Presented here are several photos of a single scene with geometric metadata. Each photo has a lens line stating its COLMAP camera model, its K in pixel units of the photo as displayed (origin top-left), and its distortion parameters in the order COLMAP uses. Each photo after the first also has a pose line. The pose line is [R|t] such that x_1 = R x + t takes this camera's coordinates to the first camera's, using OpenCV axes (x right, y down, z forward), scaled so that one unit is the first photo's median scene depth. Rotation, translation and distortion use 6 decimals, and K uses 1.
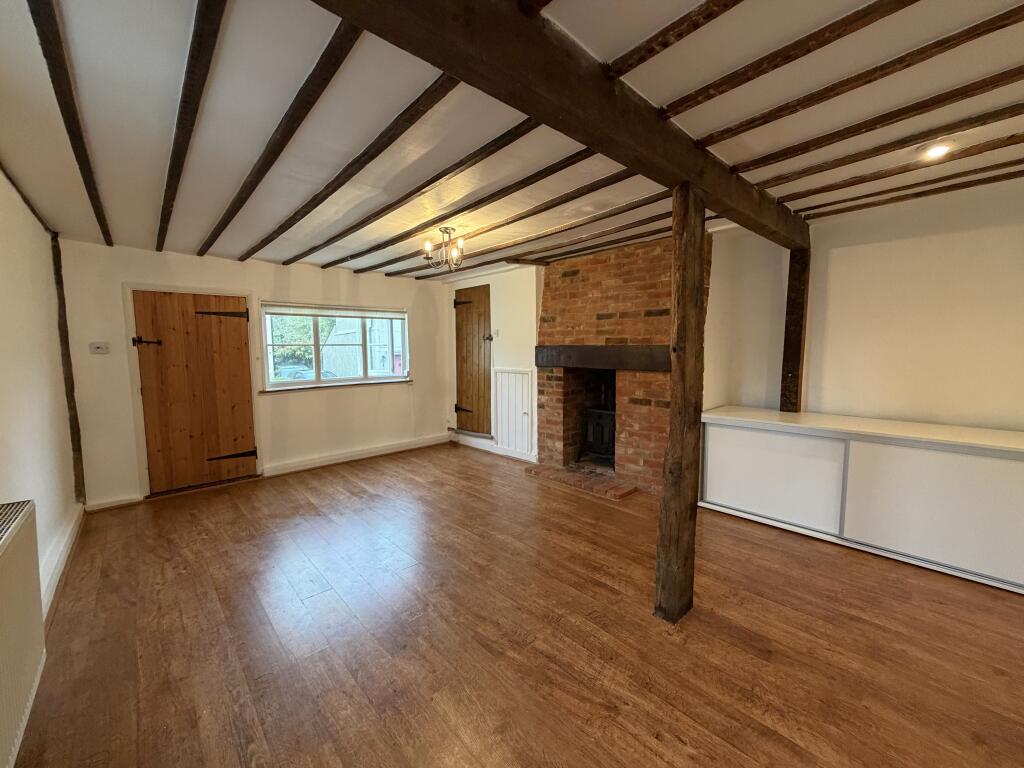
lens RADIAL K [[403.8, 0, 509.3], [0, 403.8, 384.5], [0, 0, 1]] dist [-0.000274, -0.000600]
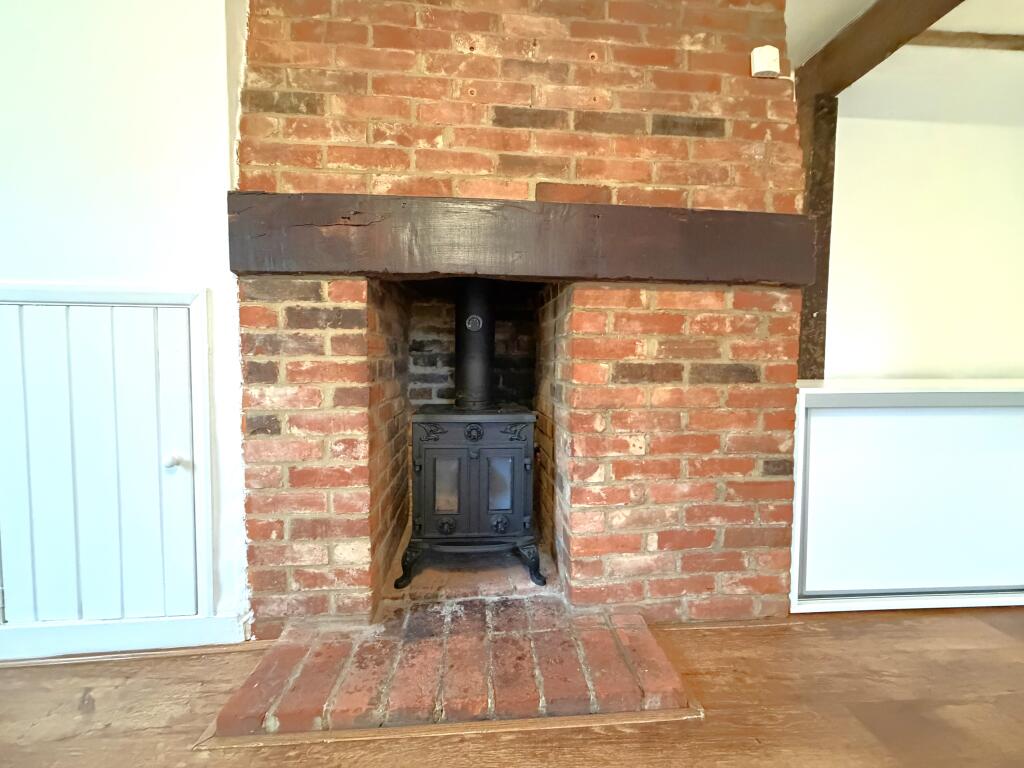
lens RADIAL K [[403.8, 0, 508.8], [0, 403.8, 383.5], [0, 0, 1]] dist [-0.000274, -0.000600]
pose [[0.633947, -0.030697, 0.772767, -0.026120], [0.061822, 0.998026, -0.011070, 0.044595], [-0.770901, 0.054792, 0.634594, 0.803437]]
